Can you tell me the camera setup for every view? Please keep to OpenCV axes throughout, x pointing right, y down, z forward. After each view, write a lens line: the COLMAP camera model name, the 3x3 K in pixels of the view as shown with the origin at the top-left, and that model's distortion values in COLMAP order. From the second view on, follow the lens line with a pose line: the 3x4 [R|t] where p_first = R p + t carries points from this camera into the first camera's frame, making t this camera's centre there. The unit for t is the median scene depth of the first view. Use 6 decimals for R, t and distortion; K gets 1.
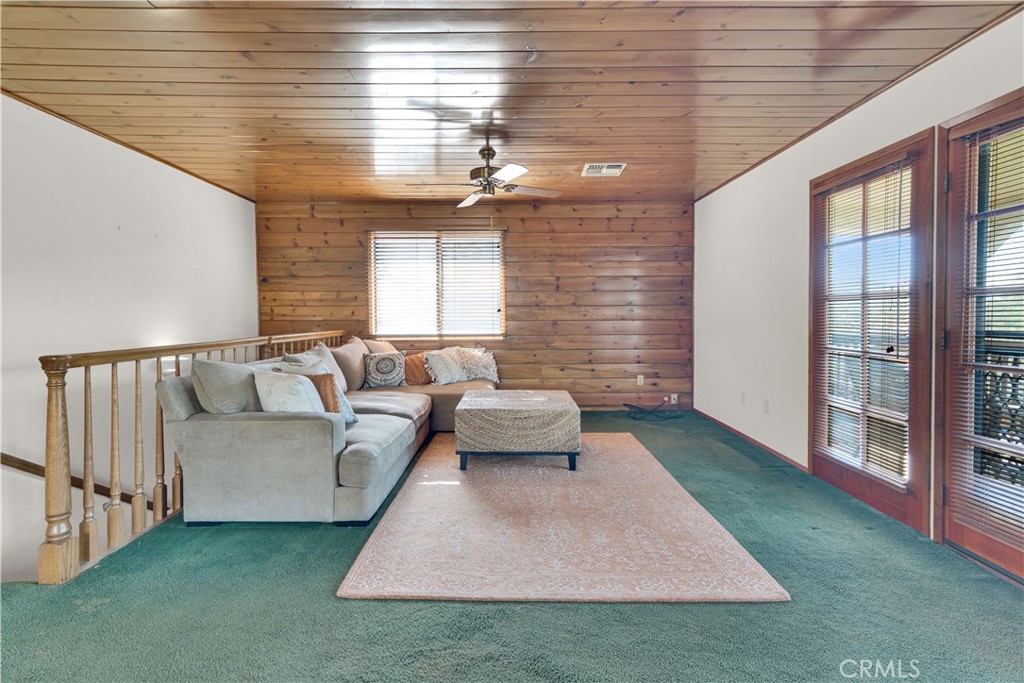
lens RADIAL K [[500.2, 0, 511.4], [0, 500.2, 322.4], [0, 0, 1]] dist [0.017892, 0.000296]
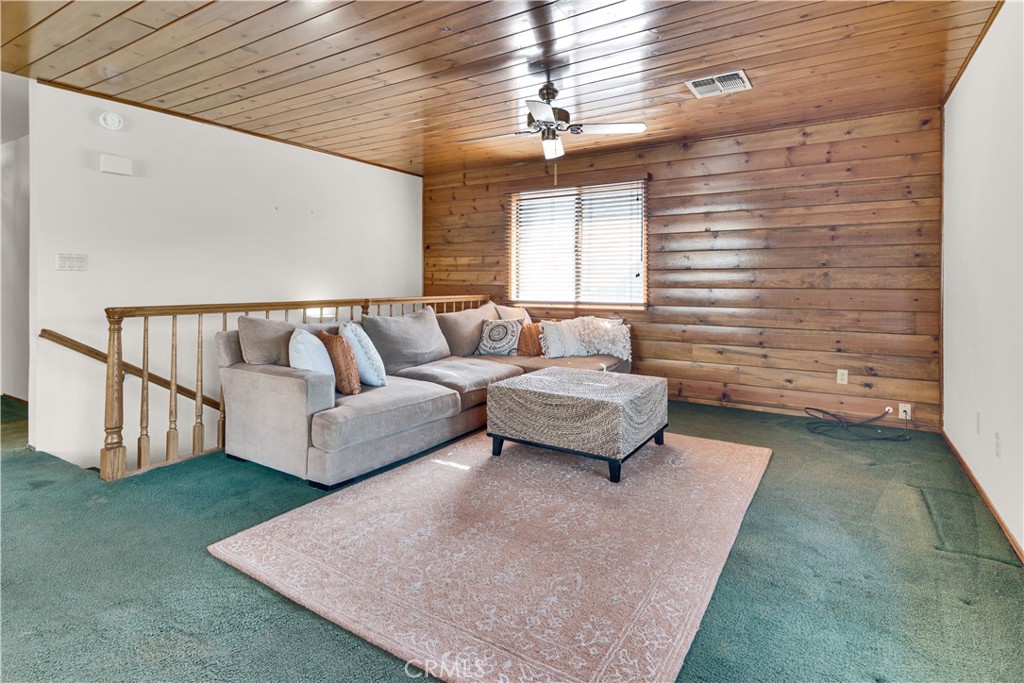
lens RADIAL K [[528.2, 0, 512.4], [0, 528.2, 277.2], [0, 0, 1]] dist [0.014903, 0.000977]
pose [[0.841815, 0.001121, -0.539765, 0.274302], [-0.013580, 0.999725, -0.019102, -0.000739], [0.539596, 0.023411, 0.841599, 0.144059]]
